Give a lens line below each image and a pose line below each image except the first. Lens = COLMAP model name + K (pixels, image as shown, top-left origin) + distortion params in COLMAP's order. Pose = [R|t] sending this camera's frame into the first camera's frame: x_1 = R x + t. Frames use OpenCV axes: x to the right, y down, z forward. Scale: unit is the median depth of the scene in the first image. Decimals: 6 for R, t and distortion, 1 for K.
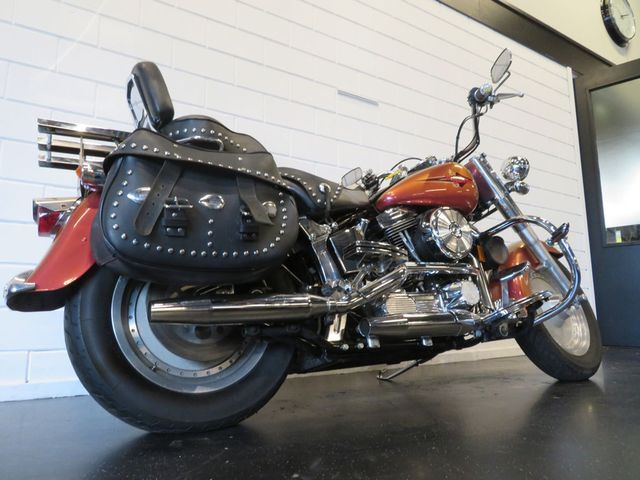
lens RADIAL K [[460.5, 0, 321.6], [0, 460.5, 238.0], [0, 0, 1]] dist [-0.001638, 0.000169]
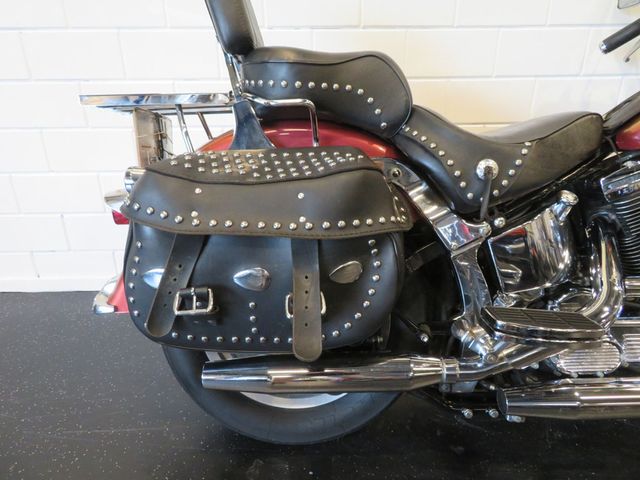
lens RADIAL K [[460.5, 0, 321.6], [0, 460.5, 238.0], [0, 0, 1]] dist [-0.001638, 0.000169]
pose [[0.860378, 0.217863, -0.460744, 0.140454], [0.079306, 0.835787, 0.543297, -0.454311], [0.503448, -0.503980, 0.701815, 0.561256]]
